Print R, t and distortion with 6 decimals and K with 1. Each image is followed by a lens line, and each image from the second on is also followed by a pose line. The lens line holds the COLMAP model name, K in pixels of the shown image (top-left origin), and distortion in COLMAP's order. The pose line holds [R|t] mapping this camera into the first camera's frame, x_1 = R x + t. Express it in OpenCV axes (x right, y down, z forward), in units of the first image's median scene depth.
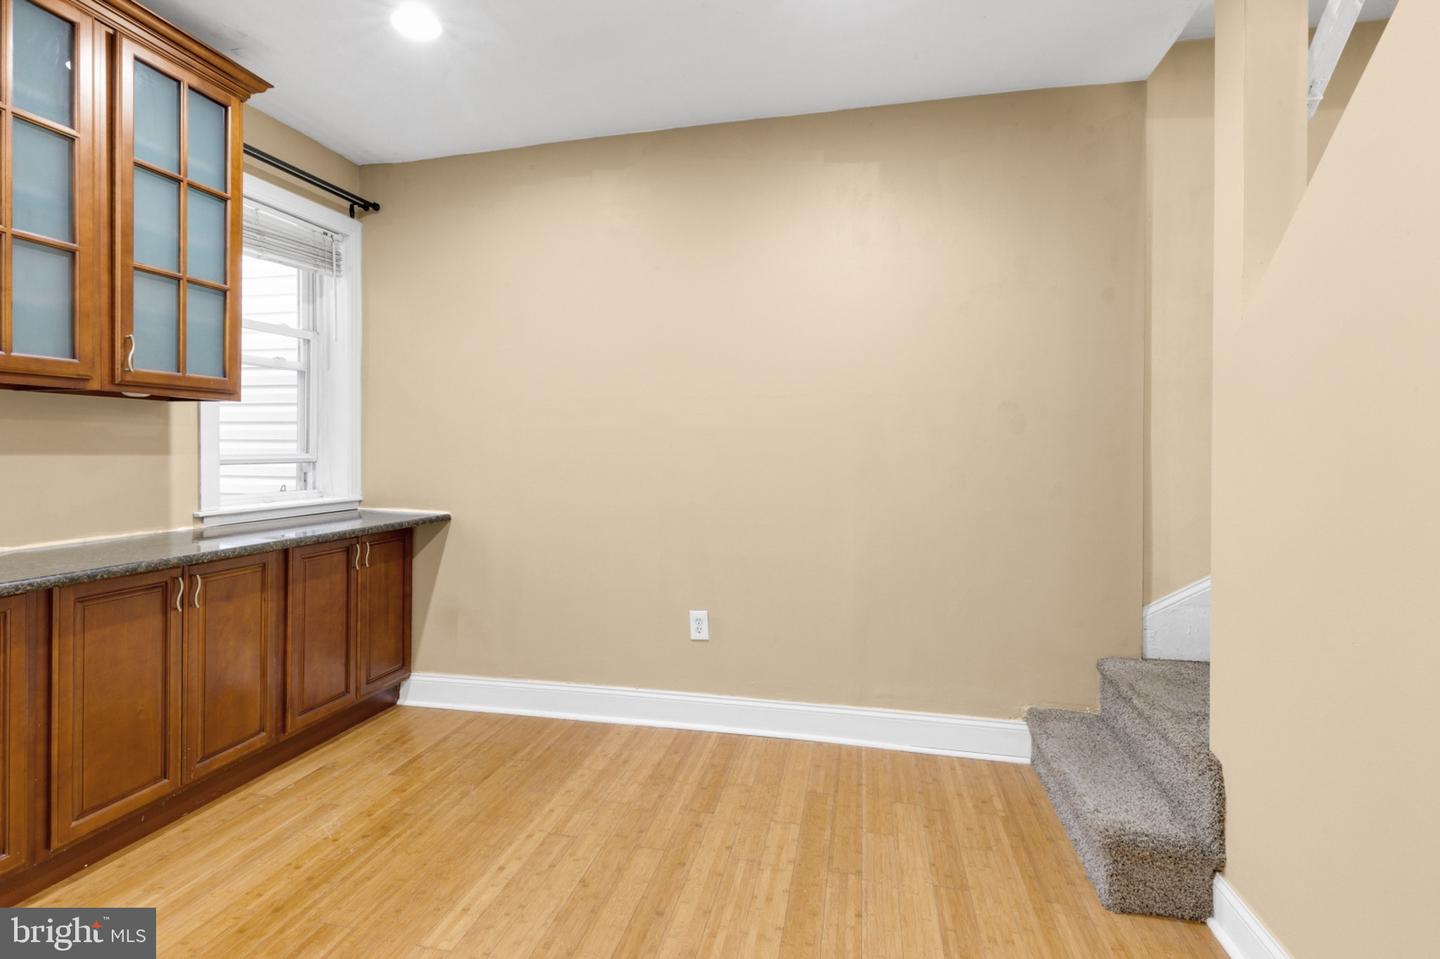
lens RADIAL K [[685.2, 0, 710.9], [0, 685.2, 456.0], [0, 0, 1]] dist [0.000787, -0.001026]
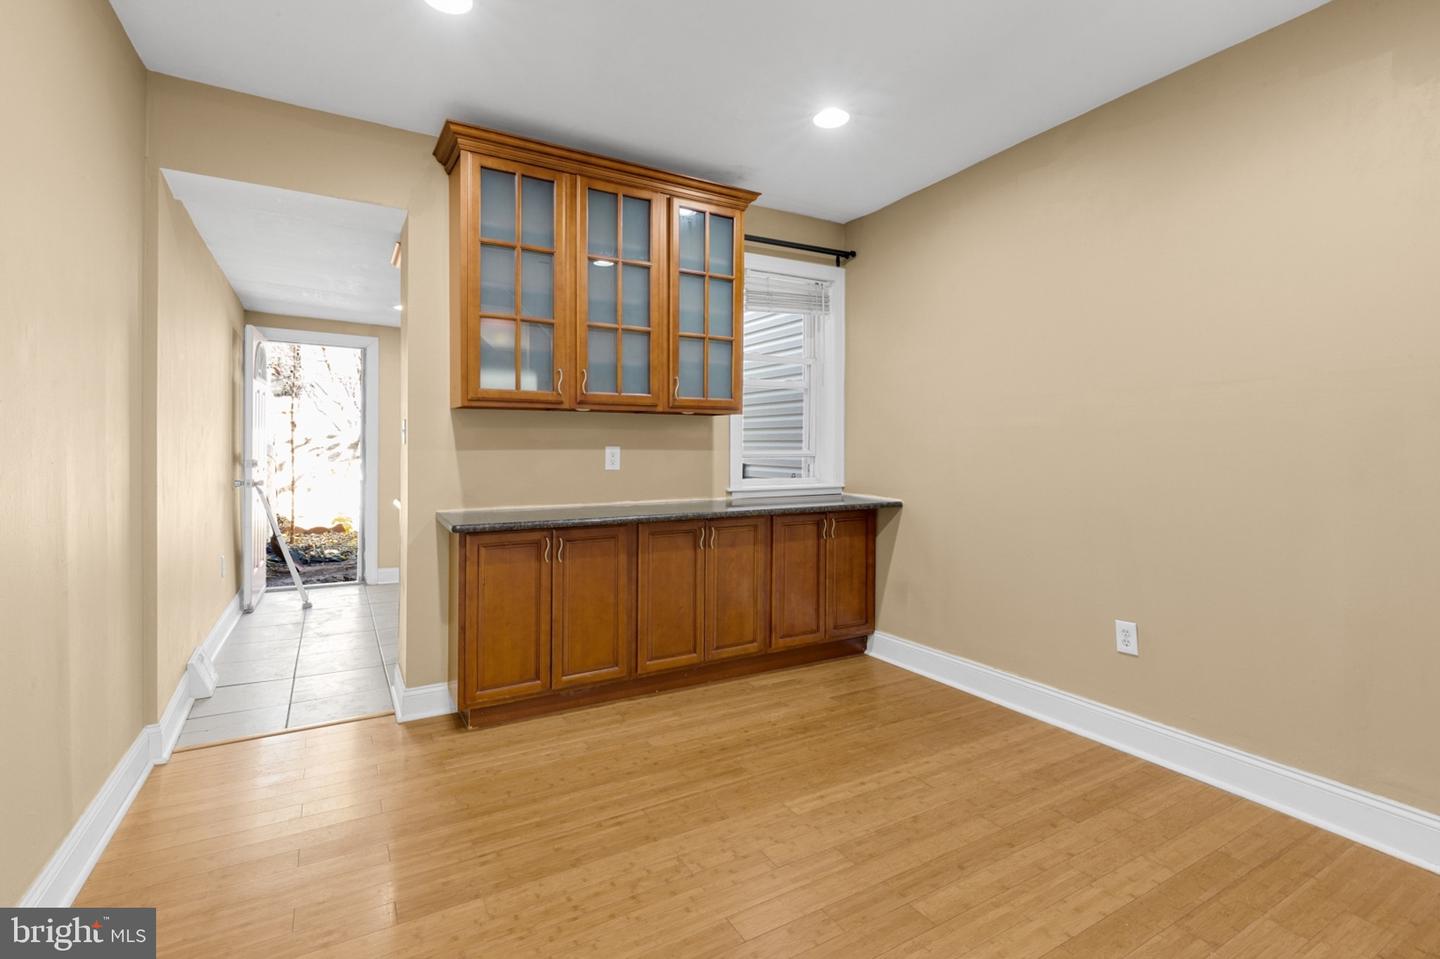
lens RADIAL K [[663.6, 0, 719.6], [0, 663.6, 451.9], [0, 0, 1]] dist [0.002147, 0.000052]
pose [[0.680301, 0.003564, -0.732924, 0.319790], [-0.007120, 0.999973, -0.001746, 0.004499], [0.732898, 0.006407, 0.680308, -0.008787]]
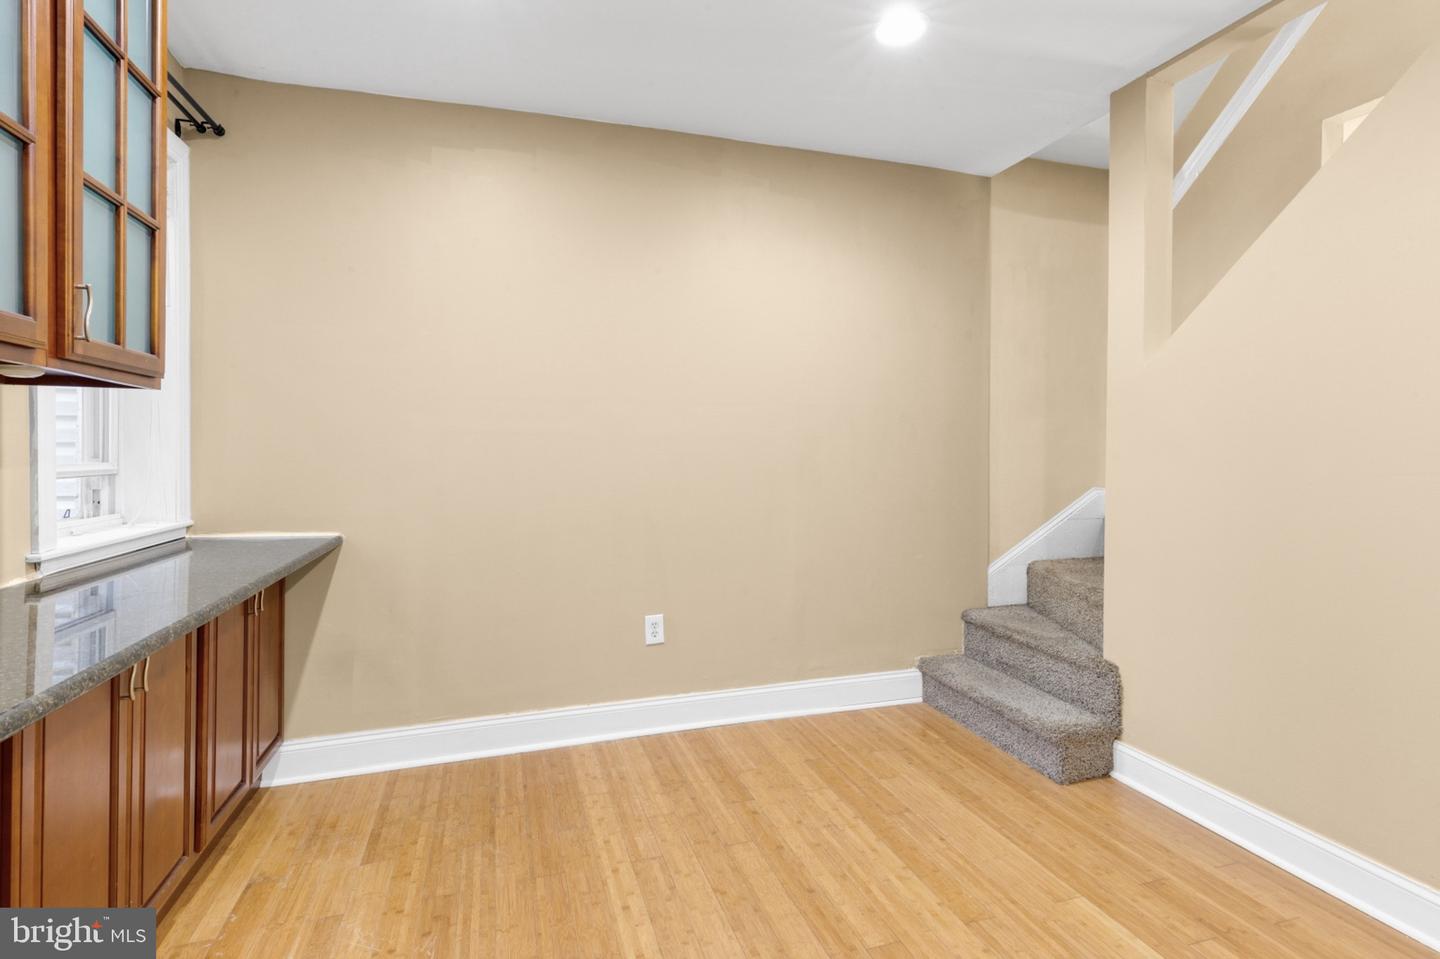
lens RADIAL K [[680.2, 0, 713.8], [0, 680.2, 460.8], [0, 0, 1]] dist [0.003780, -0.000442]
pose [[0.867299, -0.011112, 0.497663, -0.527709], [0.008084, 0.999933, 0.008238, -0.008398], [-0.497721, -0.003122, 0.867332, 0.114911]]
